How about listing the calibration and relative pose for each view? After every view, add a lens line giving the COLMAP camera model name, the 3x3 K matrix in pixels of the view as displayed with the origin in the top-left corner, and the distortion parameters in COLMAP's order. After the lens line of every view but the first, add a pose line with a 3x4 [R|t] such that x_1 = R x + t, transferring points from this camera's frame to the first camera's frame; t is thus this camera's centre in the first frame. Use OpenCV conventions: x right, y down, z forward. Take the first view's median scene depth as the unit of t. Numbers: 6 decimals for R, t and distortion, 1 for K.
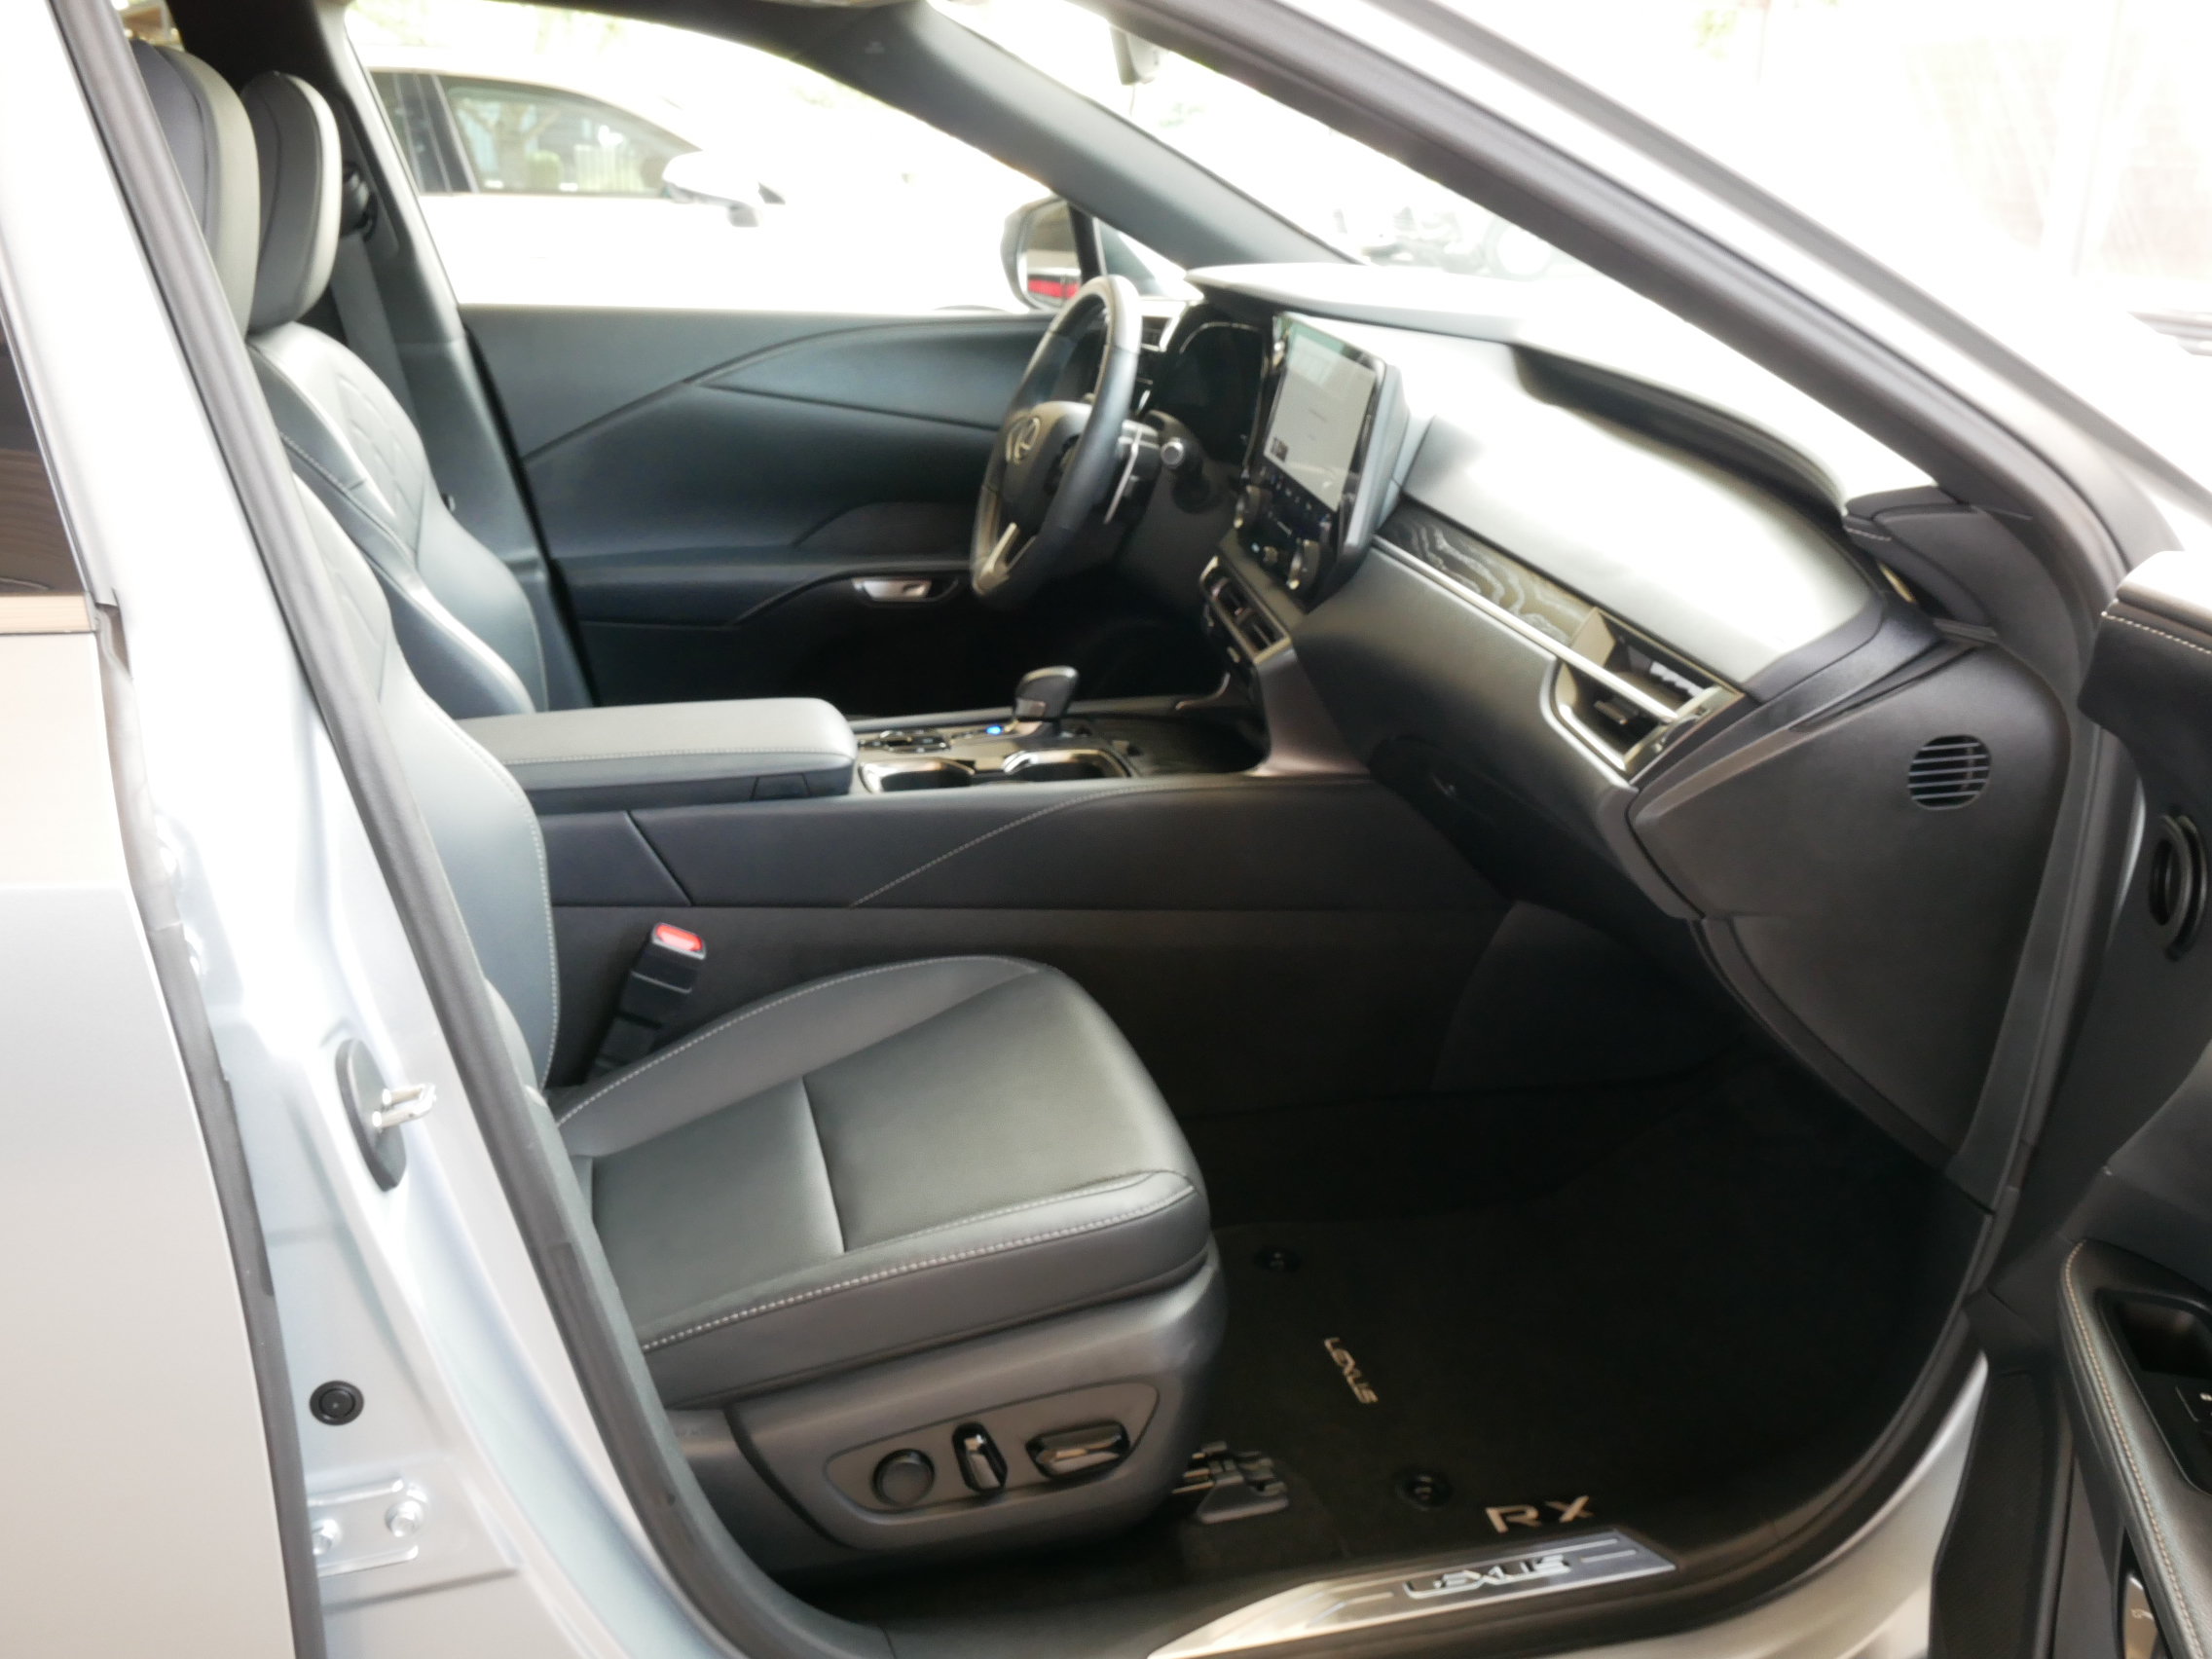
lens RADIAL K [[2198.4, 0, 1106.0], [0, 2198.4, 829.5], [0, 0, 1]] dist [0.007281, -0.001394]
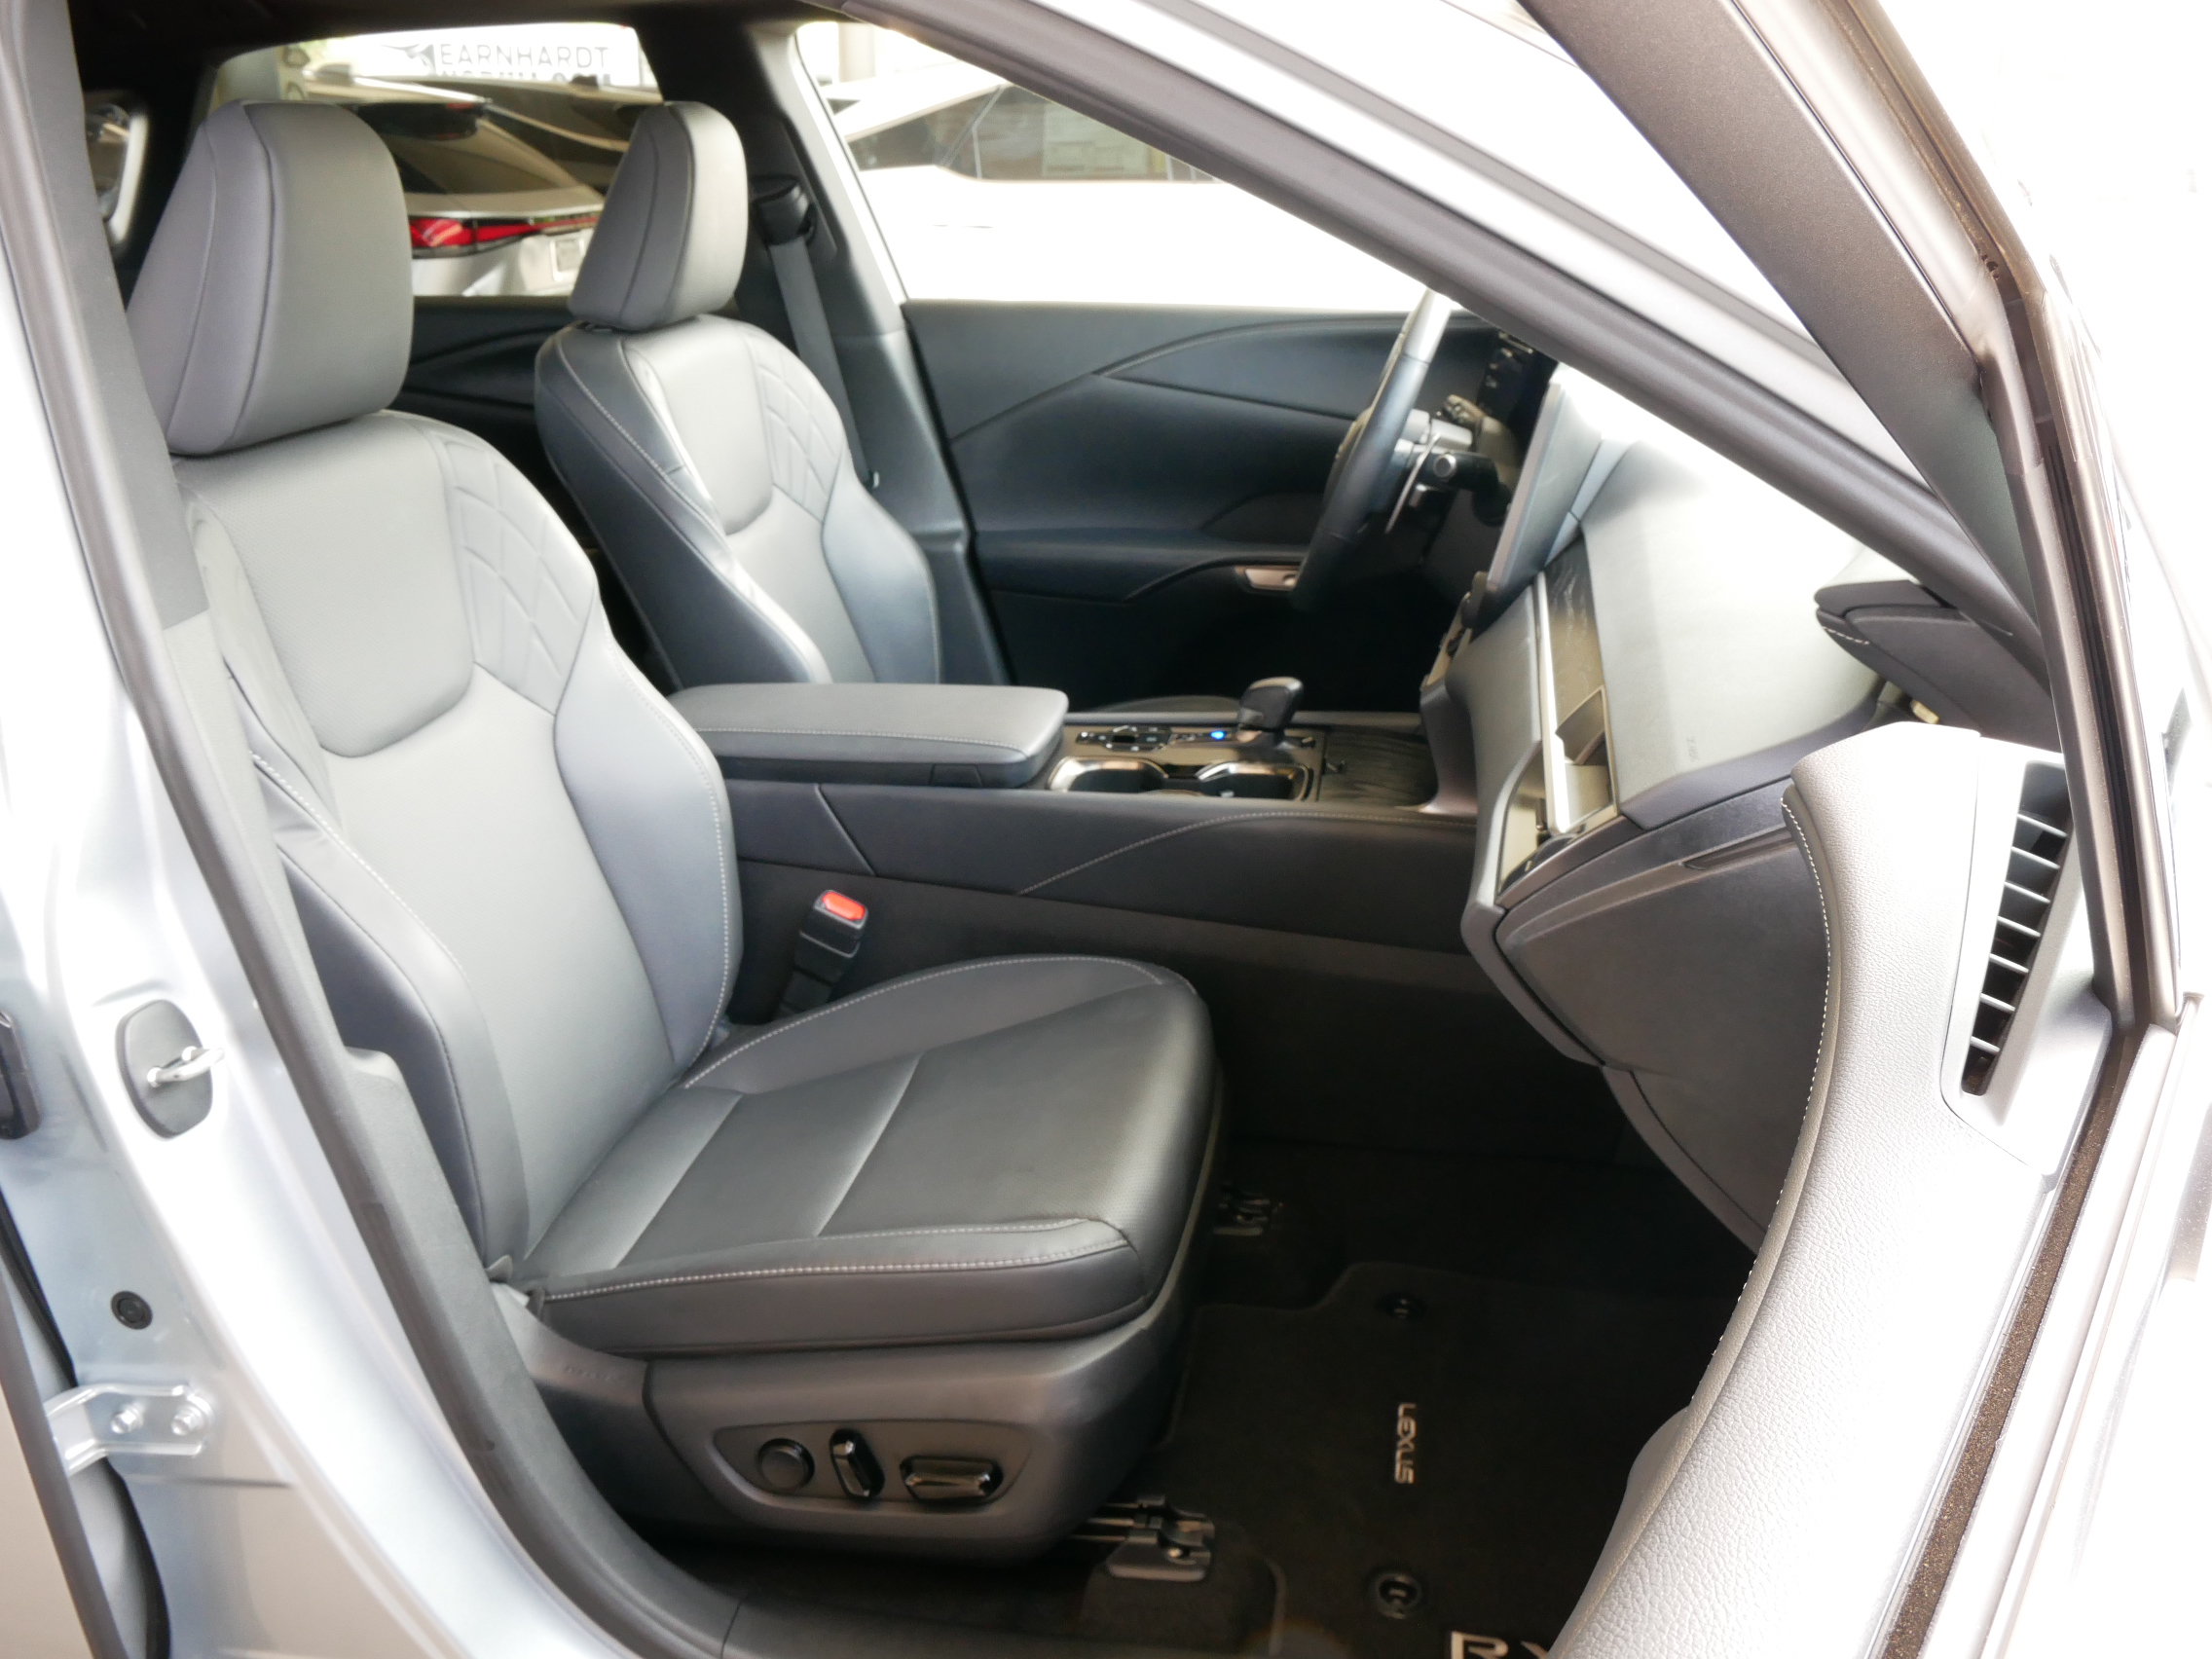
lens RADIAL K [[1952.5, 0, 1106.0], [0, 1952.5, 829.5], [0, 0, 1]] dist [-0.010916, -0.007719]
pose [[0.908318, 0.114972, -0.402169, 0.296903], [-0.095646, 0.993098, 0.067887, -0.063900], [0.407198, -0.023198, 0.913045, 0.172214]]
